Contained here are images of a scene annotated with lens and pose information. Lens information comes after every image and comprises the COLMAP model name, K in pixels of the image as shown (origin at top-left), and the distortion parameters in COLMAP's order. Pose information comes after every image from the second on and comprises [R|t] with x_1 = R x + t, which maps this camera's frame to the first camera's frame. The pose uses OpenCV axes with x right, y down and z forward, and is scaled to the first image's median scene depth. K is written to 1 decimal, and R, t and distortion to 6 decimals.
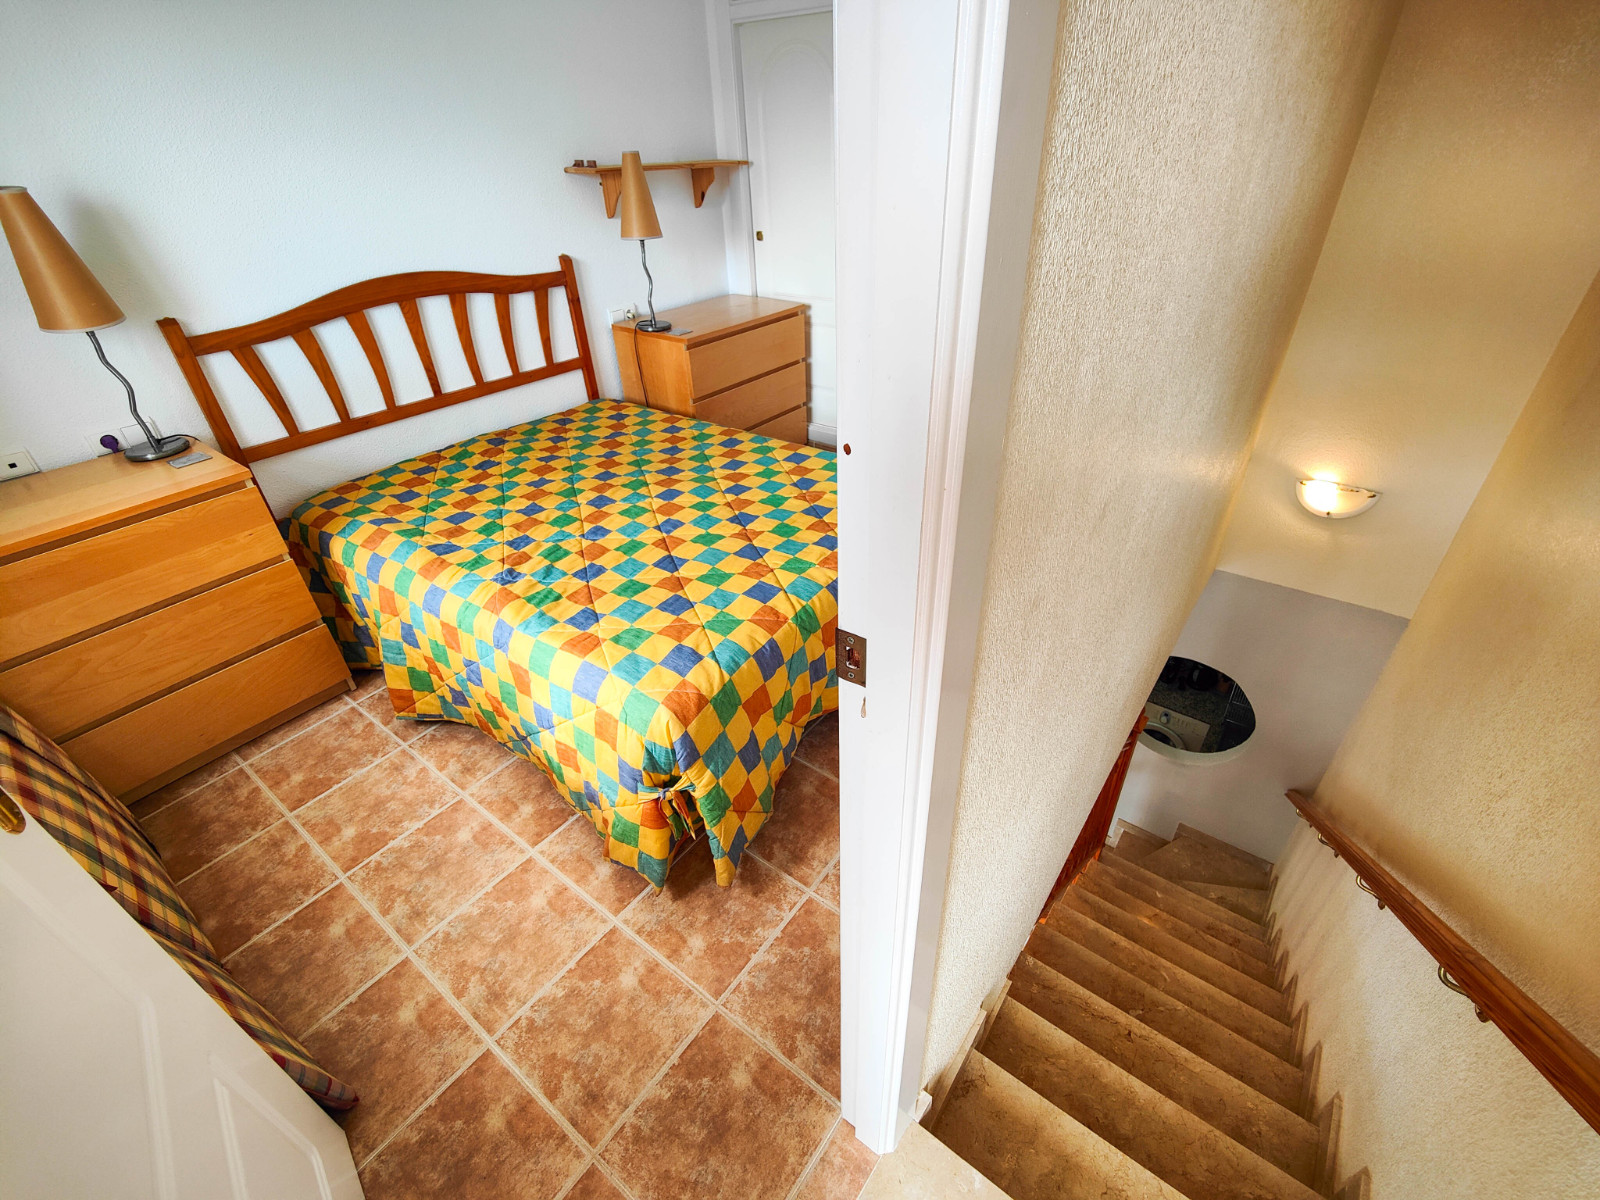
lens RADIAL K [[702.6, 0, 812.6], [0, 702.6, 607.1], [0, 0, 1]] dist [0.022404, -0.017275]
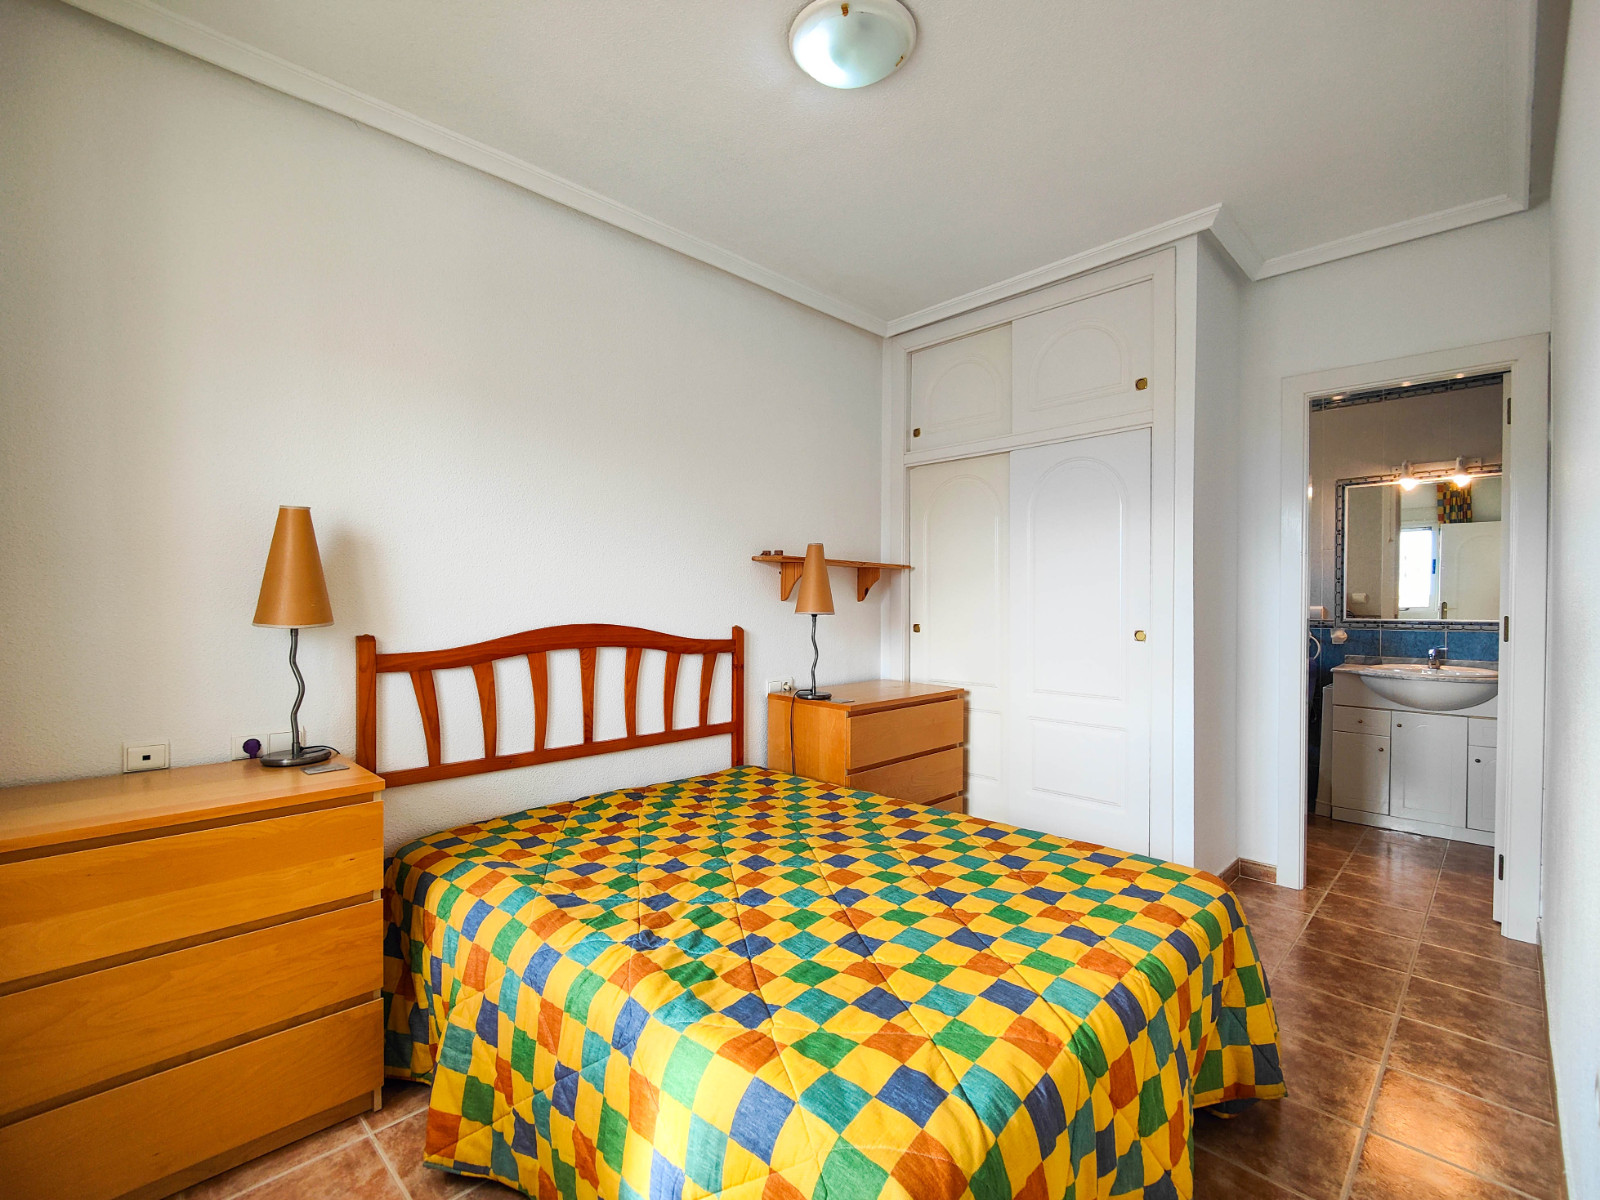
lens RADIAL K [[718.6, 0, 803.7], [0, 718.6, 620.5], [0, 0, 1]] dist [0.053559, -0.042588]
pose [[0.991061, 0.034016, -0.129003, -0.152049], [-0.098538, 0.838503, -0.535913, 0.056631], [0.089940, 0.543834, 0.834359, 0.165781]]
